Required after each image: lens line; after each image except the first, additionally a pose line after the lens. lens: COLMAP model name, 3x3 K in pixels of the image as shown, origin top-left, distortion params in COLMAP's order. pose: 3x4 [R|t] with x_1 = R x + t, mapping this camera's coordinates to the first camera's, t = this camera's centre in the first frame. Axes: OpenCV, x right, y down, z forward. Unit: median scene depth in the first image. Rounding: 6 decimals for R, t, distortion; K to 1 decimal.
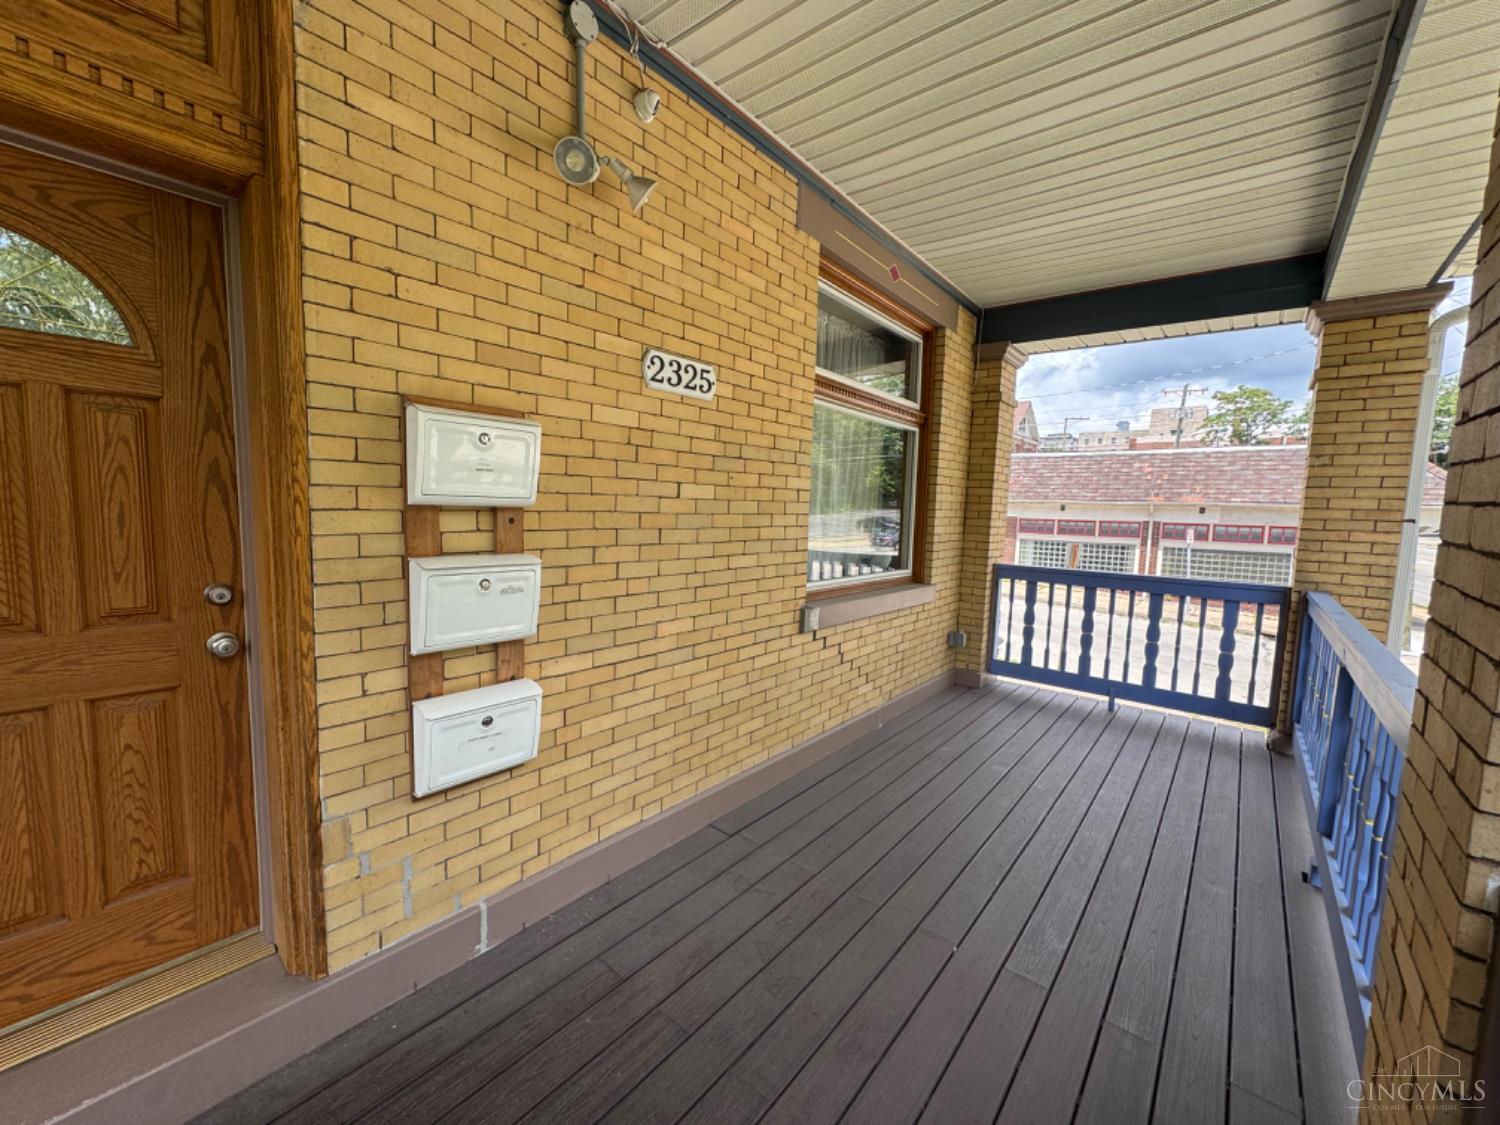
lens RADIAL K [[599.1, 0, 748.4], [0, 599.1, 562.2], [0, 0, 1]] dist [-0.001696, 0.000521]
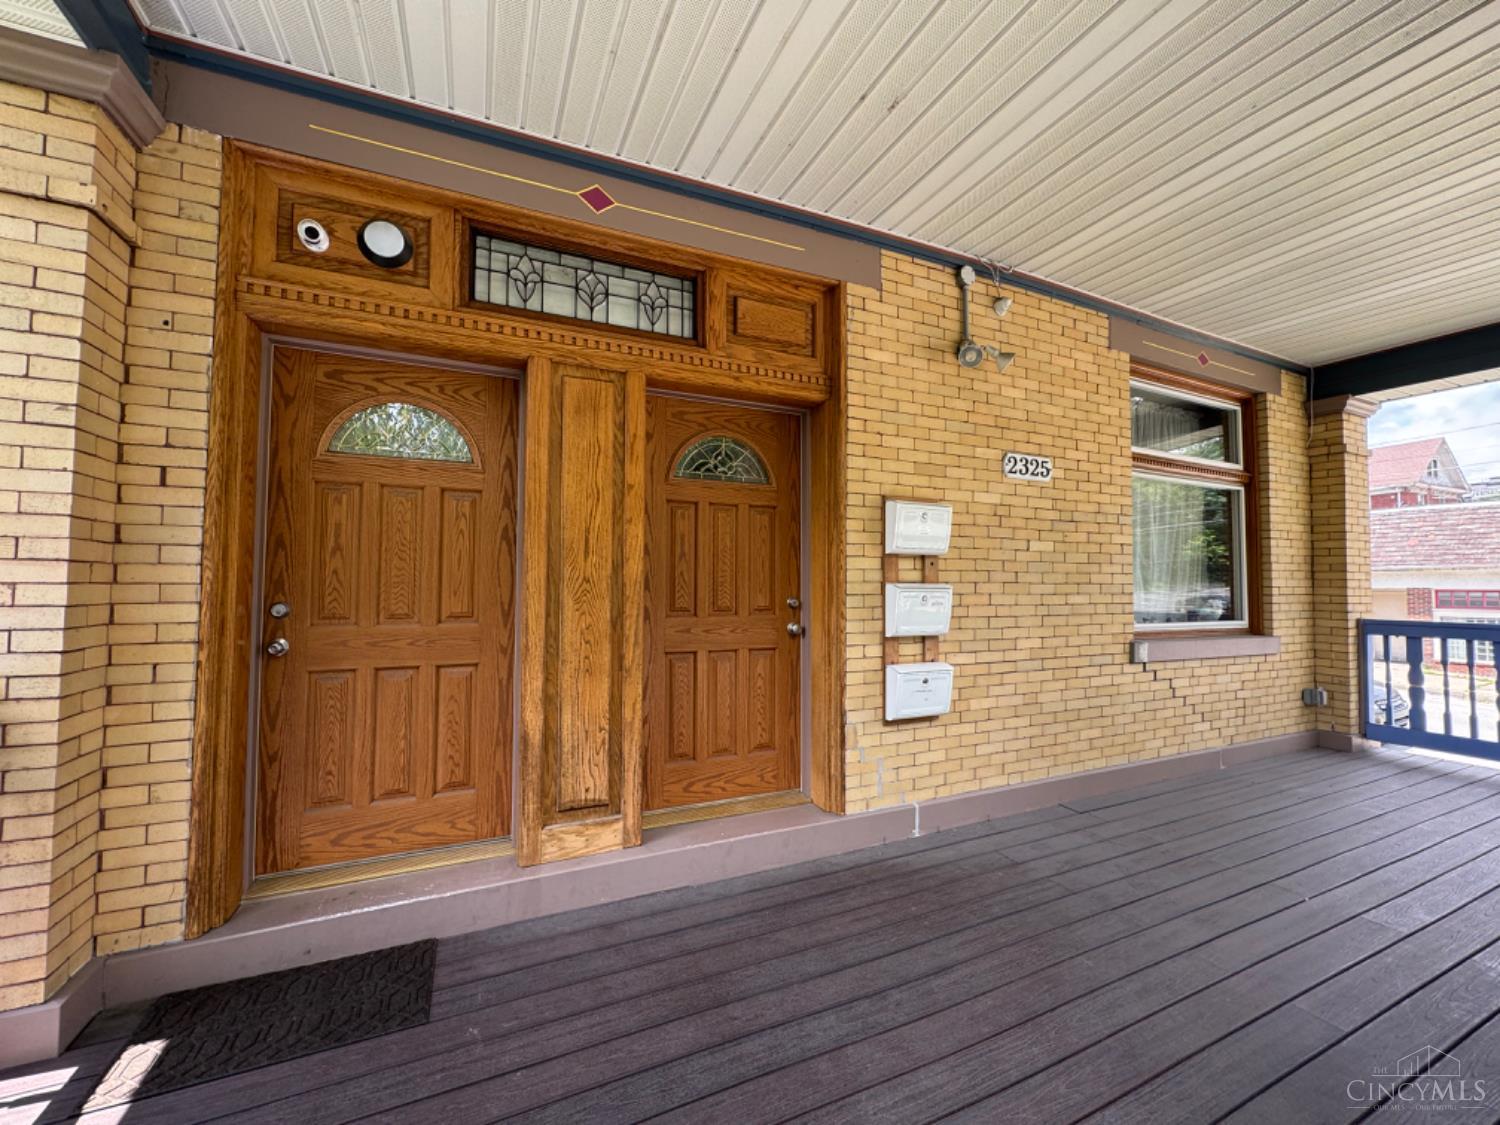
lens RADIAL K [[599.1, 0, 745.0], [0, 599.1, 561.5], [0, 0, 1]] dist [-0.001696, 0.000521]
pose [[0.903451, -0.039296, -0.426886, -0.130536], [-0.021149, 0.990492, -0.135937, 0.138058], [0.428169, 0.131840, 0.894030, -0.609977]]
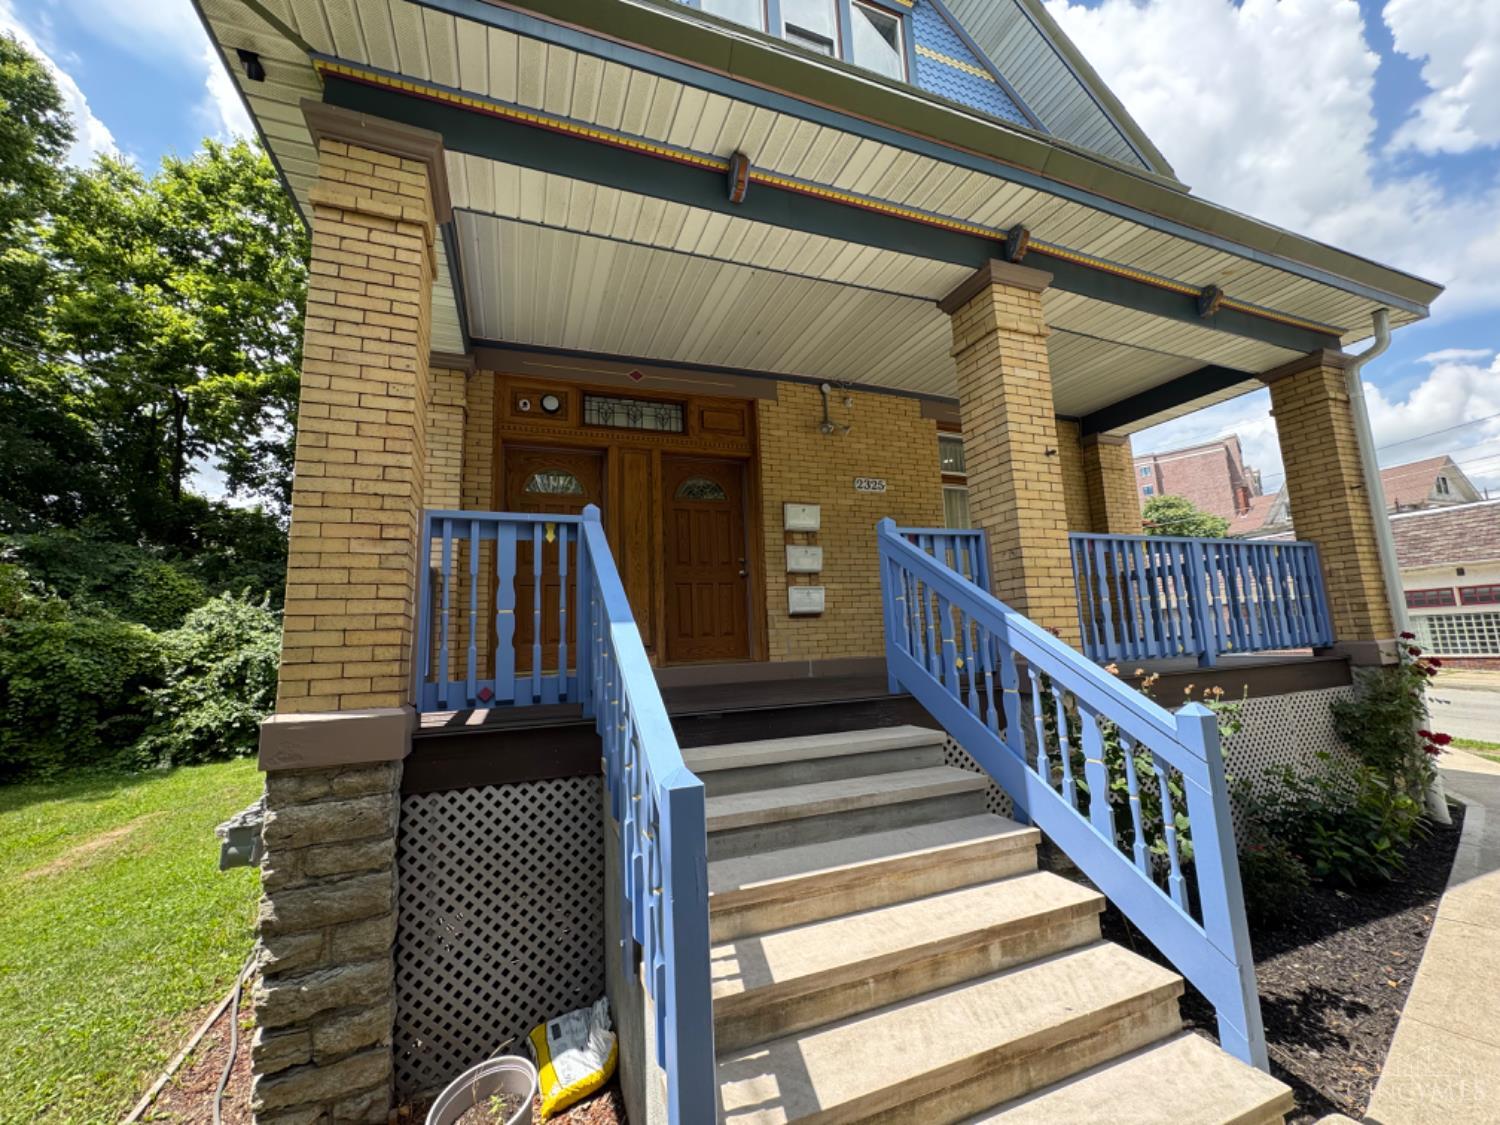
lens RADIAL K [[599.1, 0, 742.1], [0, 599.1, 561.8], [0, 0, 1]] dist [-0.001696, 0.000521]
pose [[0.871254, -0.132411, -0.472635, 0.655830], [0.018602, 0.971141, -0.237779, 0.697343], [0.490480, 0.198374, 0.848573, -1.596666]]
